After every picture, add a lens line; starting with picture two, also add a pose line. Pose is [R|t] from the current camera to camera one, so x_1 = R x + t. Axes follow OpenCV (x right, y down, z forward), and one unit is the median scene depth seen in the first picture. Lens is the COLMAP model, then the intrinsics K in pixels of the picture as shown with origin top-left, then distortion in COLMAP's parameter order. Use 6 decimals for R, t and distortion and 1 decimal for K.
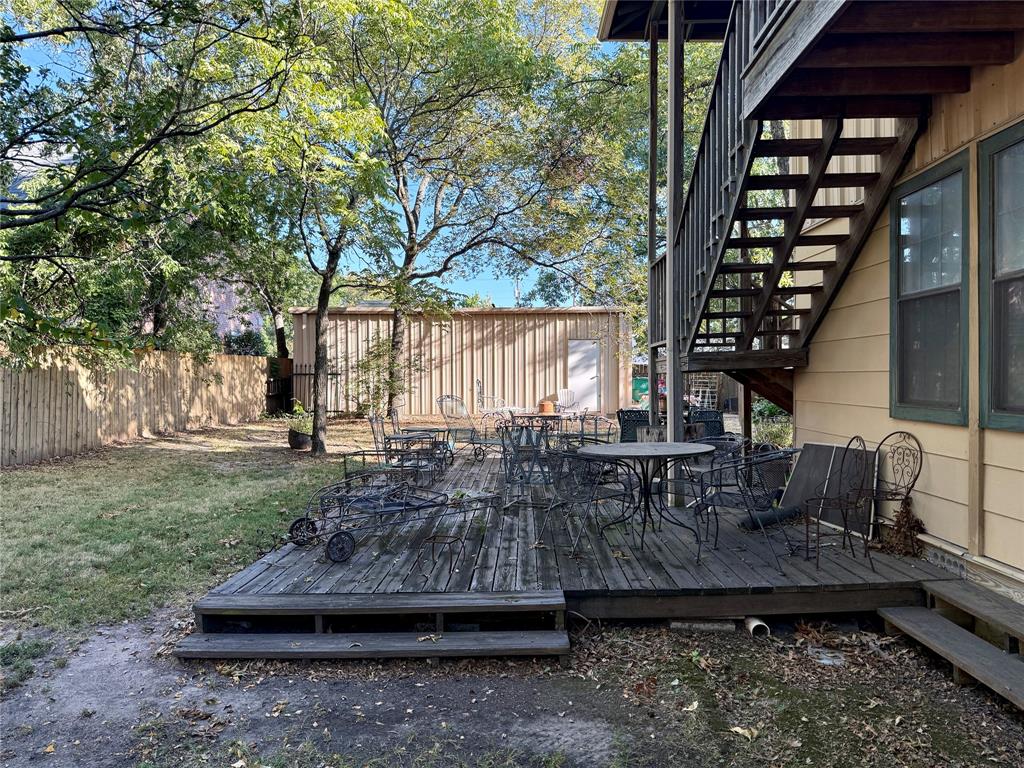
lens RADIAL K [[708.0, 0, 512.0], [0, 708.0, 384.0], [0, 0, 1]] dist [0.002521, 0.002934]
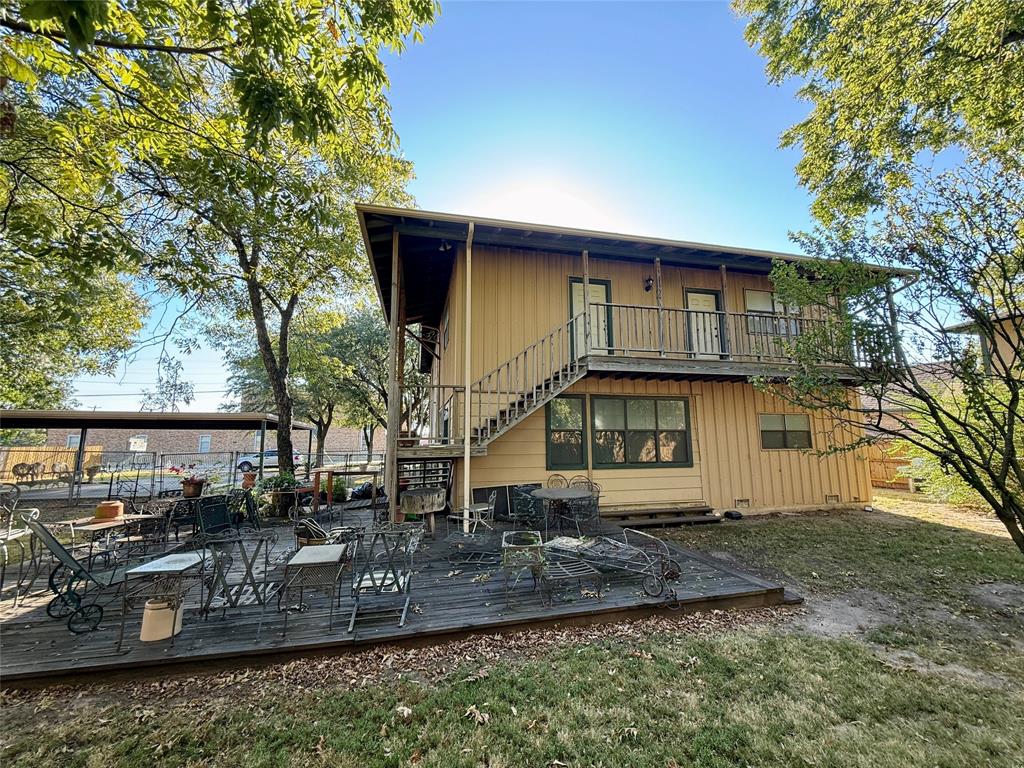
lens RADIAL K [[409.2, 0, 512.0], [0, 409.2, 384.0], [0, 0, 1]] dist [-0.001607, -0.000203]
pose [[-0.247202, 0.143564, 0.958270, -1.347880], [-0.001899, 0.988889, -0.148641, -0.060394], [-0.968962, -0.038564, -0.244182, 1.918125]]
